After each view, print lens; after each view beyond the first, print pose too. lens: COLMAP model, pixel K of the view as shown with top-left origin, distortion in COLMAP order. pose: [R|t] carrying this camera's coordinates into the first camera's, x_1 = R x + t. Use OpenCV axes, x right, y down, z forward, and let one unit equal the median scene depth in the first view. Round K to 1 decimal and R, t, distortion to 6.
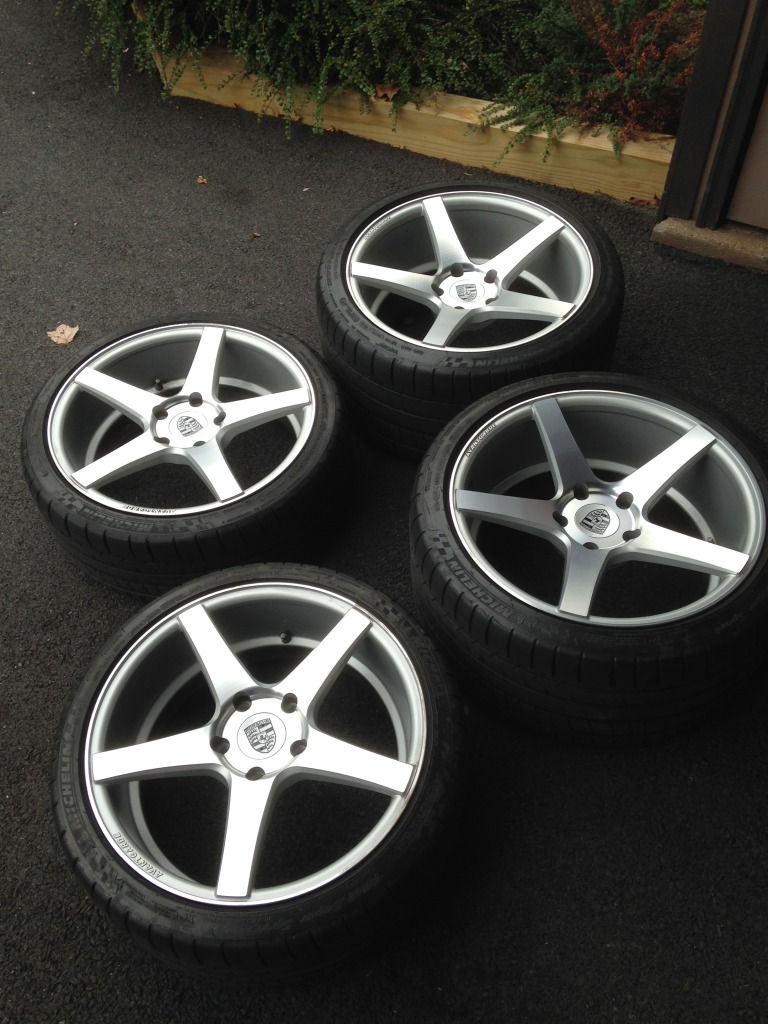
lens RADIAL K [[921.6, 0, 370.6], [0, 921.6, 511.2], [0, 0, 1]] dist [0.155450, -0.240654]
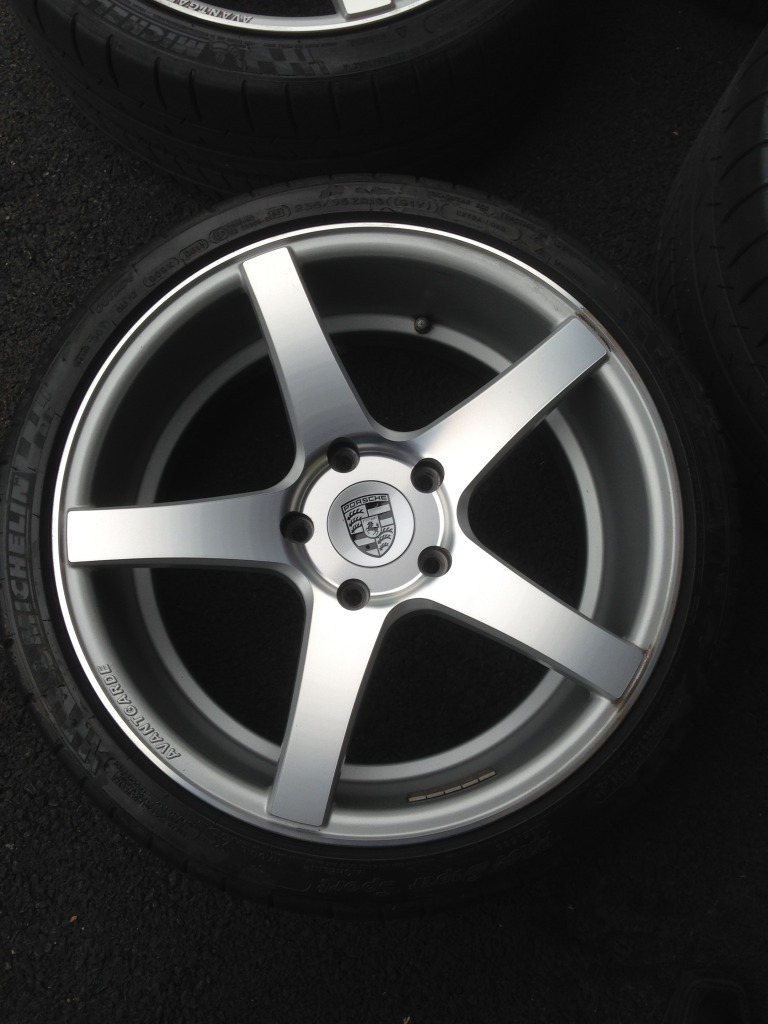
lens RADIAL K [[921.6, 0, 370.6], [0, 921.6, 511.2], [0, 0, 1]] dist [0.155450, -0.240654]
pose [[0.981841, 0.185995, 0.037332, -0.139474], [-0.181550, 0.864185, 0.469279, -0.025106], [0.055022, -0.467536, 0.882260, 0.515829]]
